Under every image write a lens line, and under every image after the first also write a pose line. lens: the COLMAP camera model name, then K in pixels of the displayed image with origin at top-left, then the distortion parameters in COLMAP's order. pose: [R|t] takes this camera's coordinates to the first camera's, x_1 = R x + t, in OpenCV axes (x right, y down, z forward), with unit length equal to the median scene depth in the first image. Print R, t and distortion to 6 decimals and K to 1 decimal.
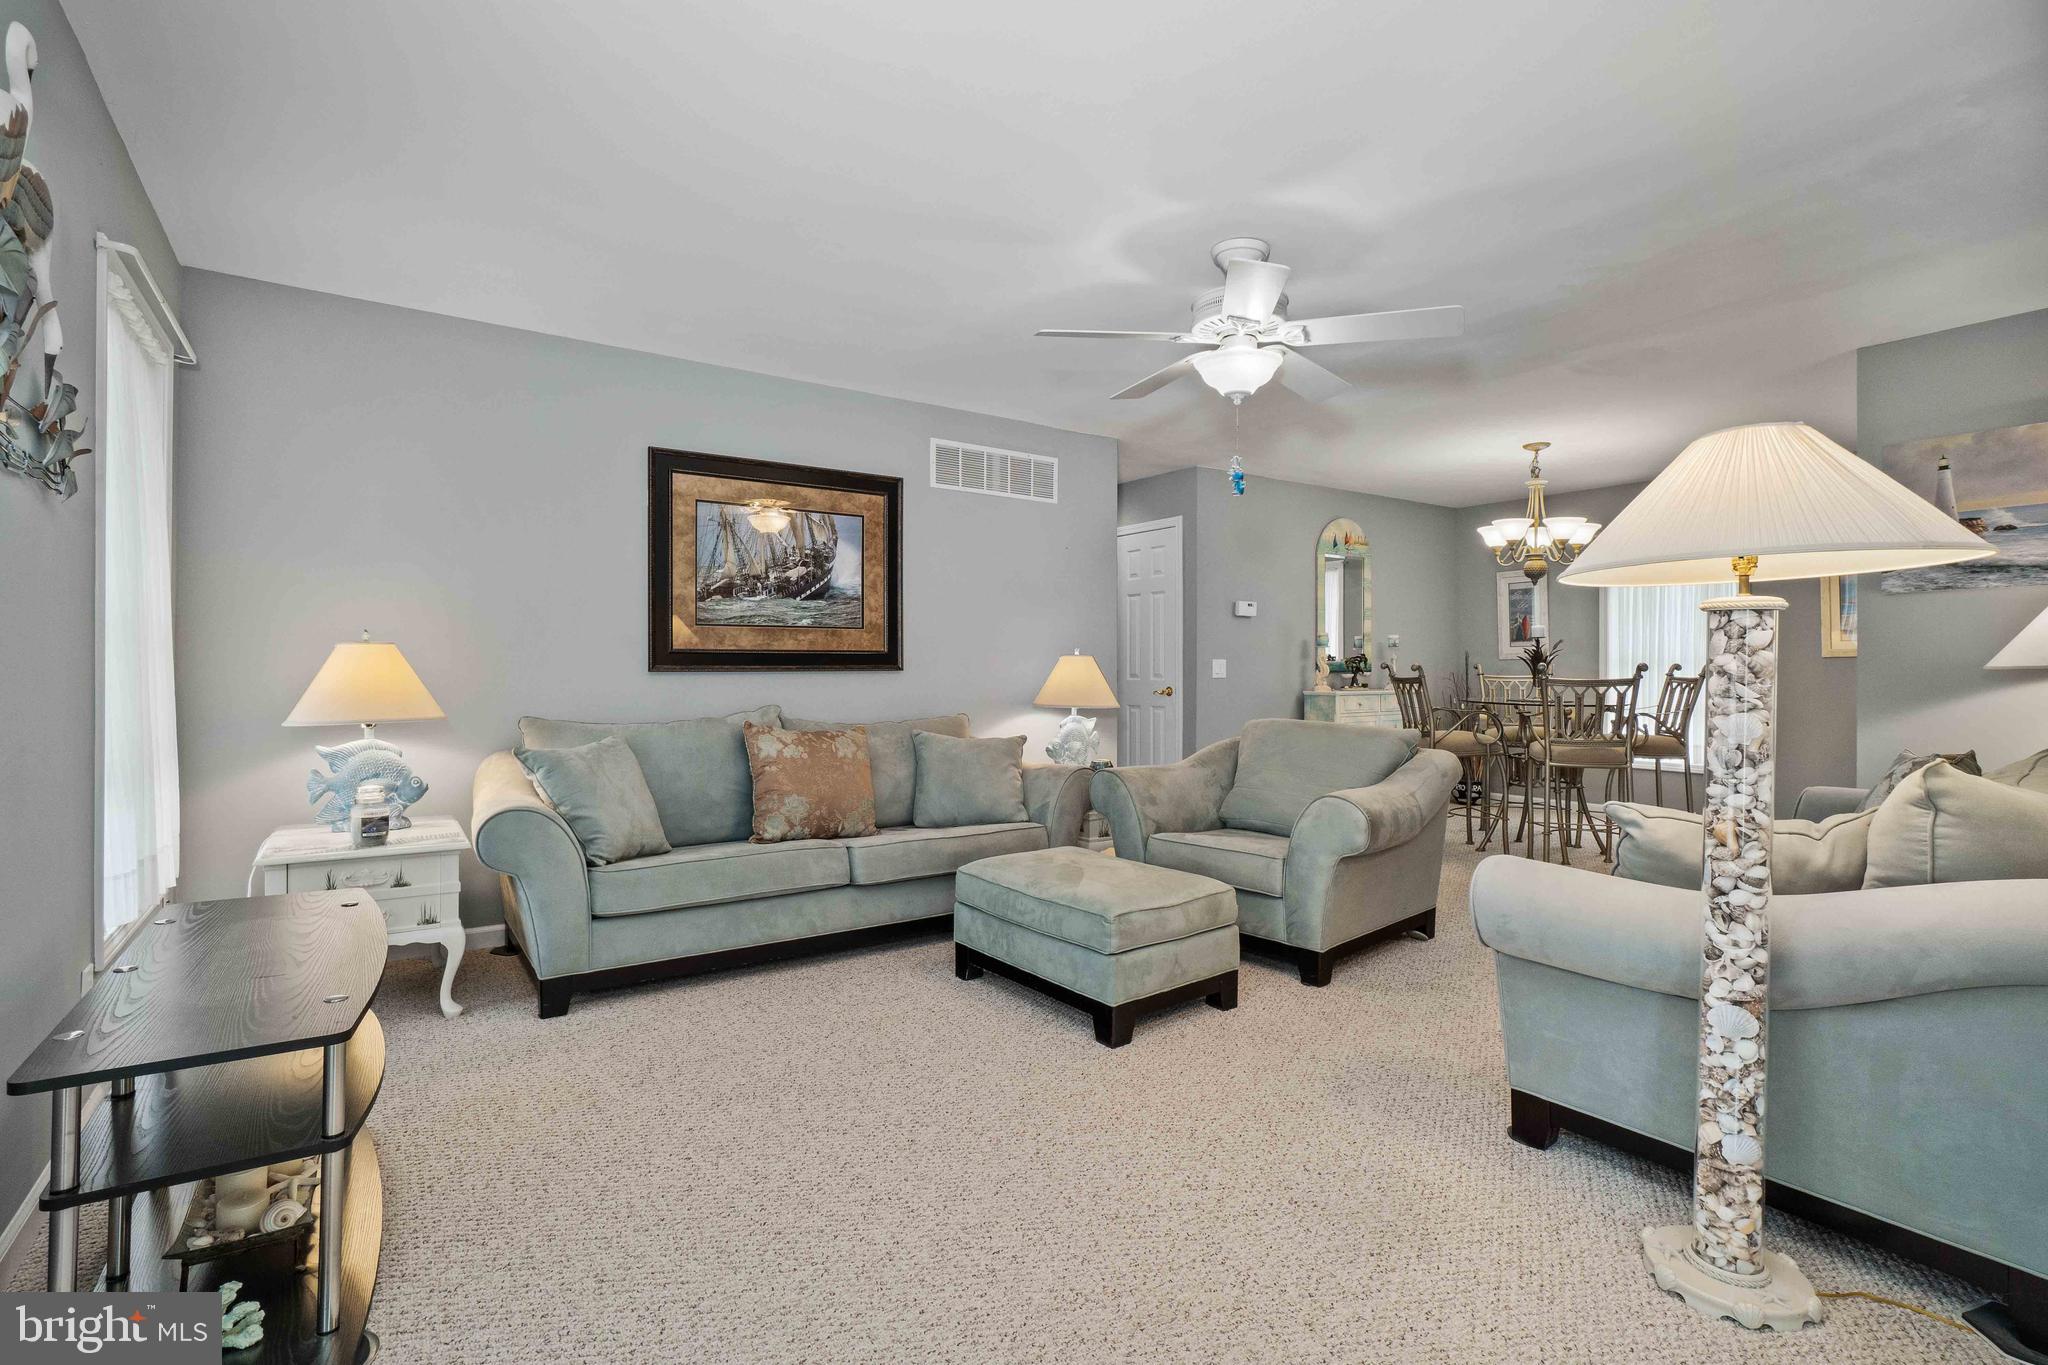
lens RADIAL K [[941.8, 0, 1028.6], [0, 941.8, 667.3], [0, 0, 1]] dist [-0.013411, 0.000112]
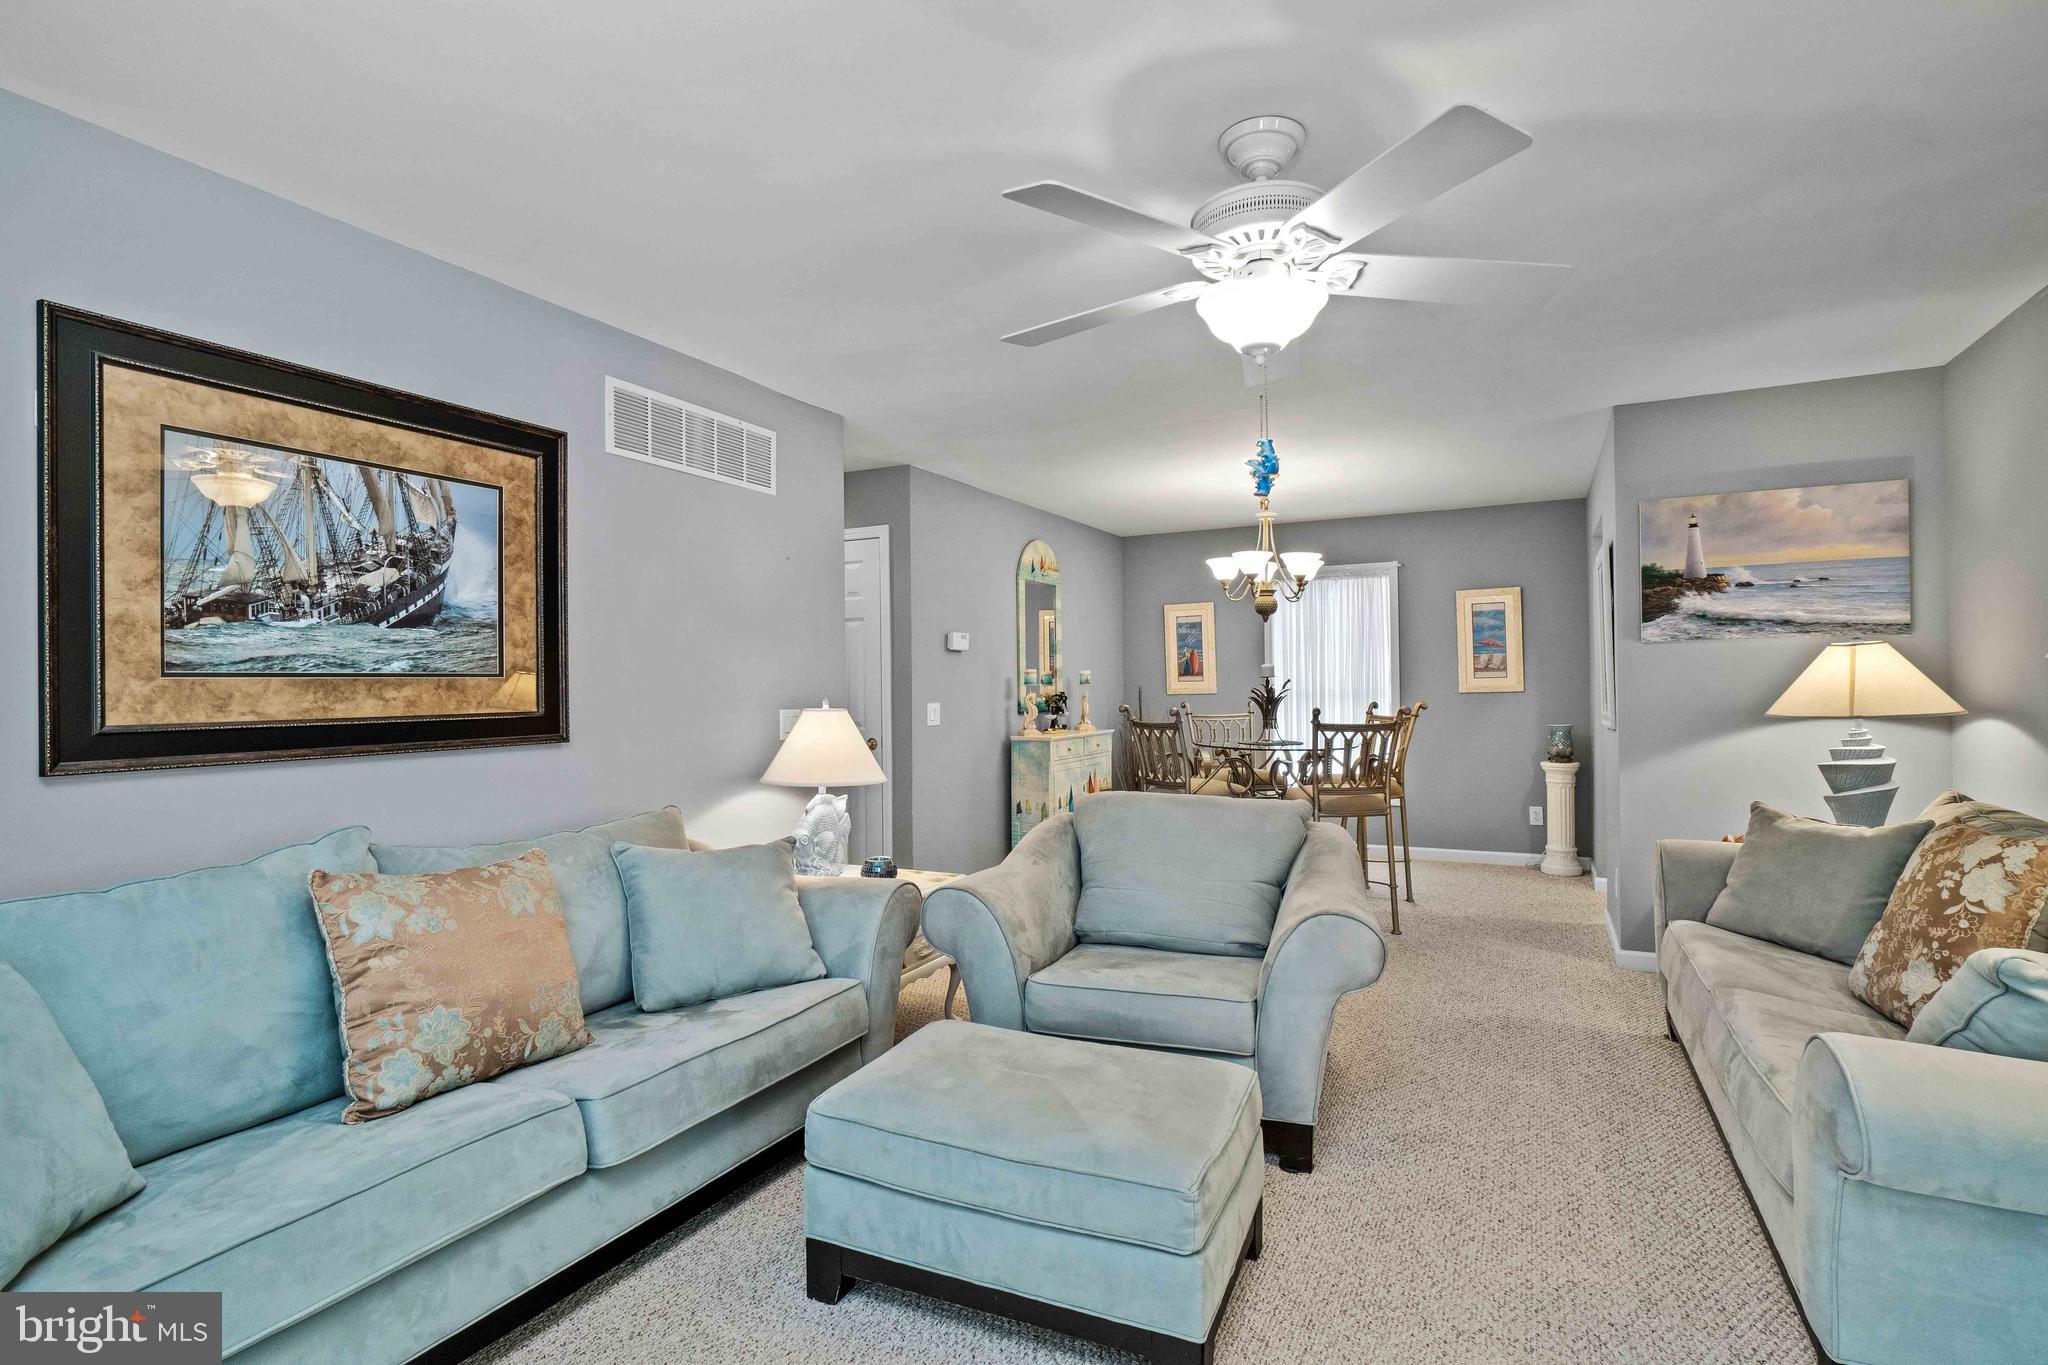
lens RADIAL K [[977.8, 0, 1025.9], [0, 977.8, 676.6], [0, 0, 1]] dist [-0.000023, 0.000275]
pose [[0.883448, -0.005049, 0.468503, -0.178308], [0.010884, 0.999893, -0.009749, -0.032065], [-0.468403, 0.013712, 0.883408, 0.304626]]
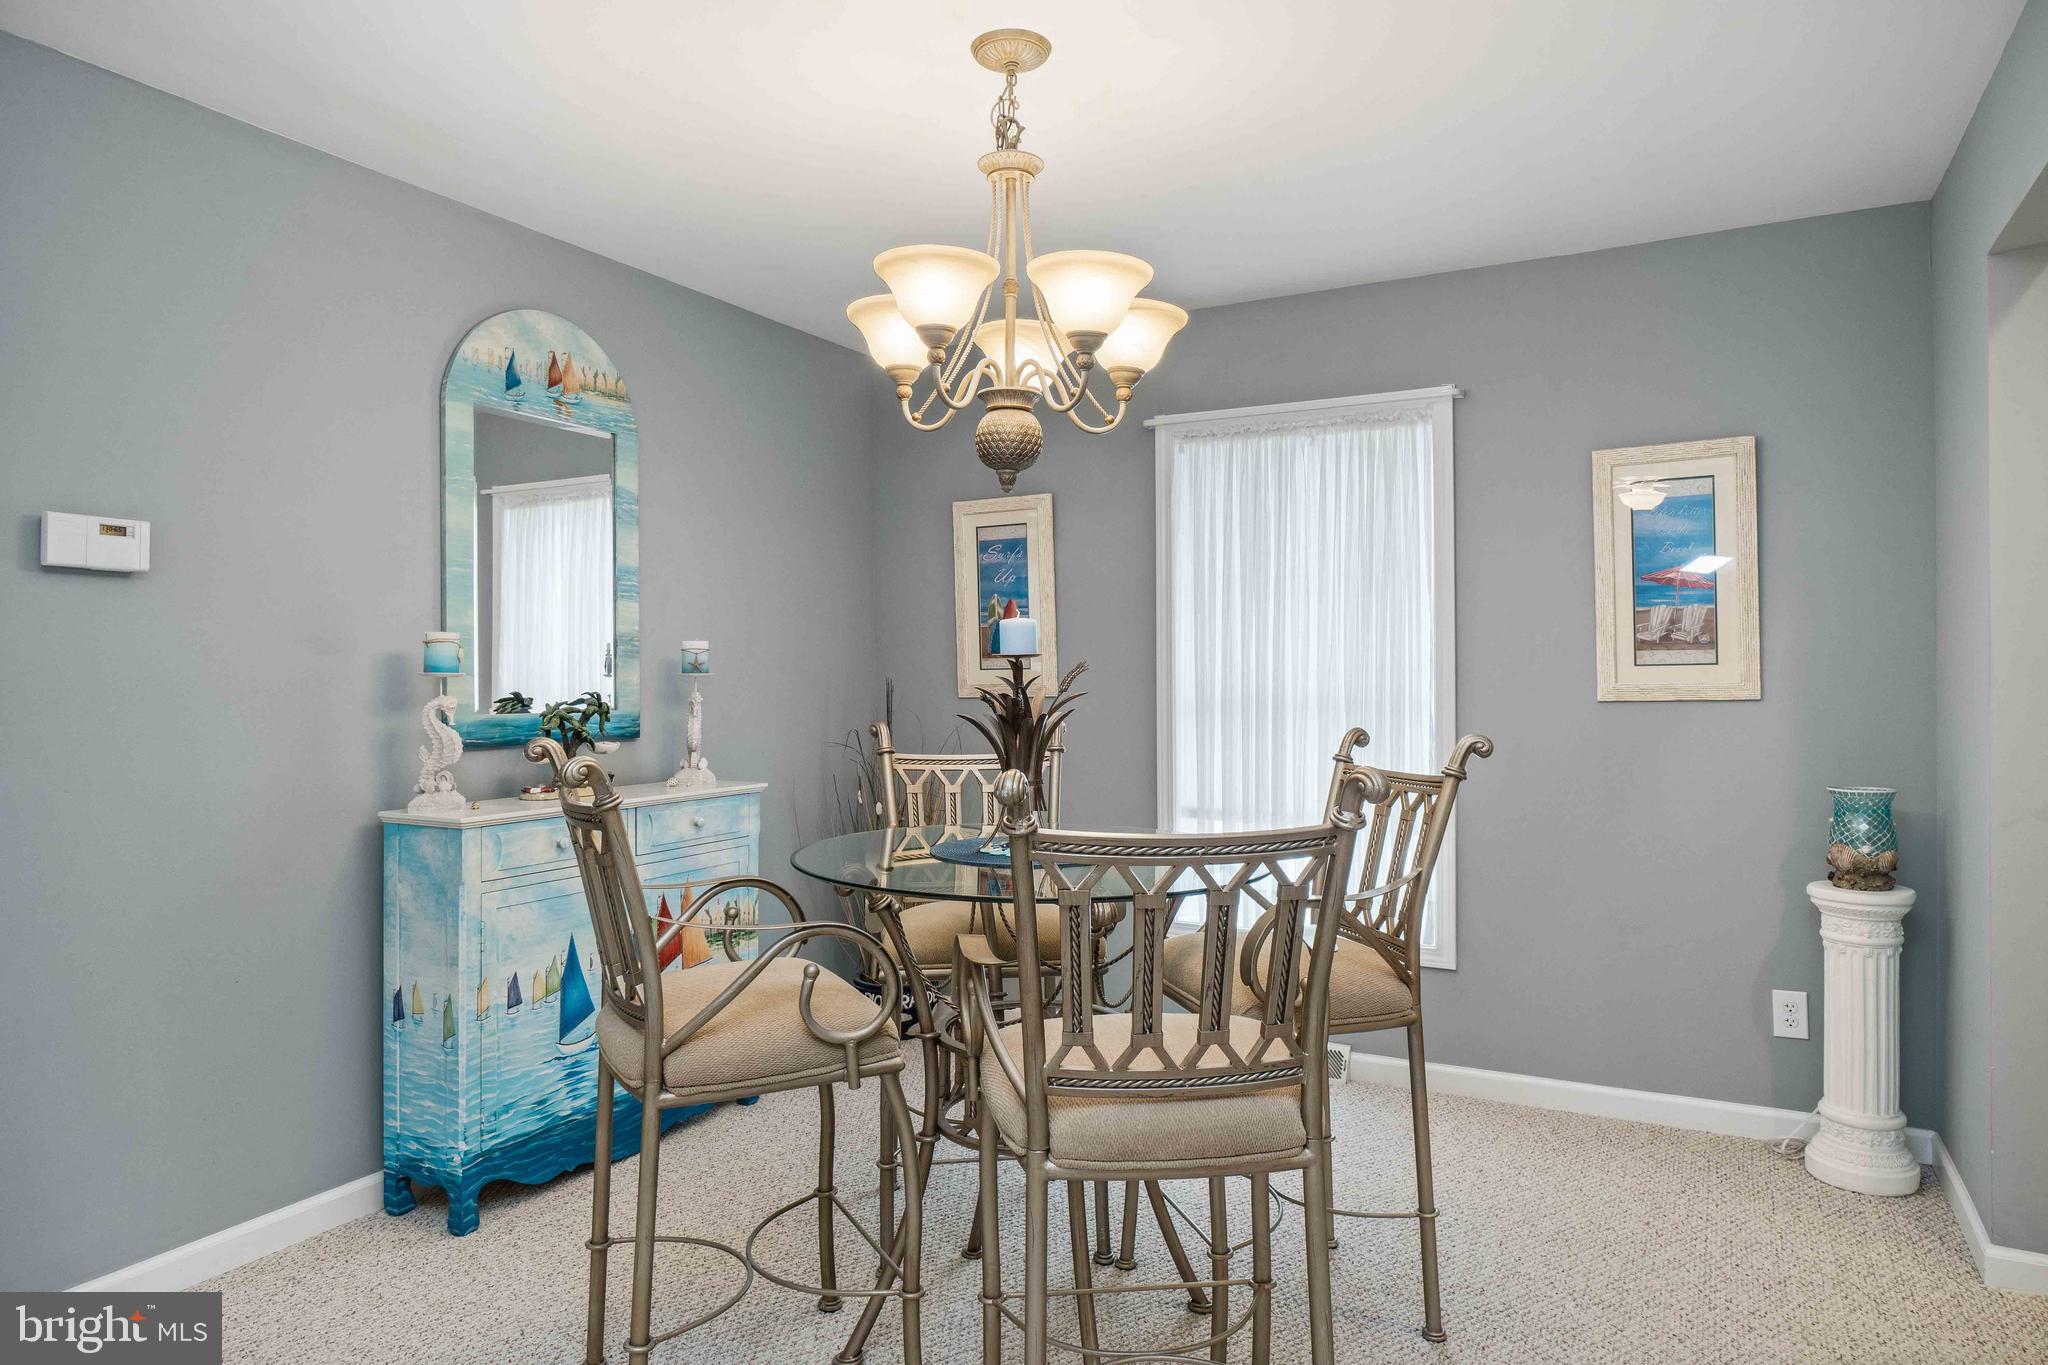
lens RADIAL K [[1254.5, 0, 1026.5], [0, 1254.5, 673.5], [0, 0, 1]] dist [-0.003200, -0.000048]
pose [[0.890024, -0.001956, 0.455909, 0.451696], [0.003981, 0.999986, -0.003483, -0.030848], [-0.455896, 0.004915, 0.890019, 0.795648]]
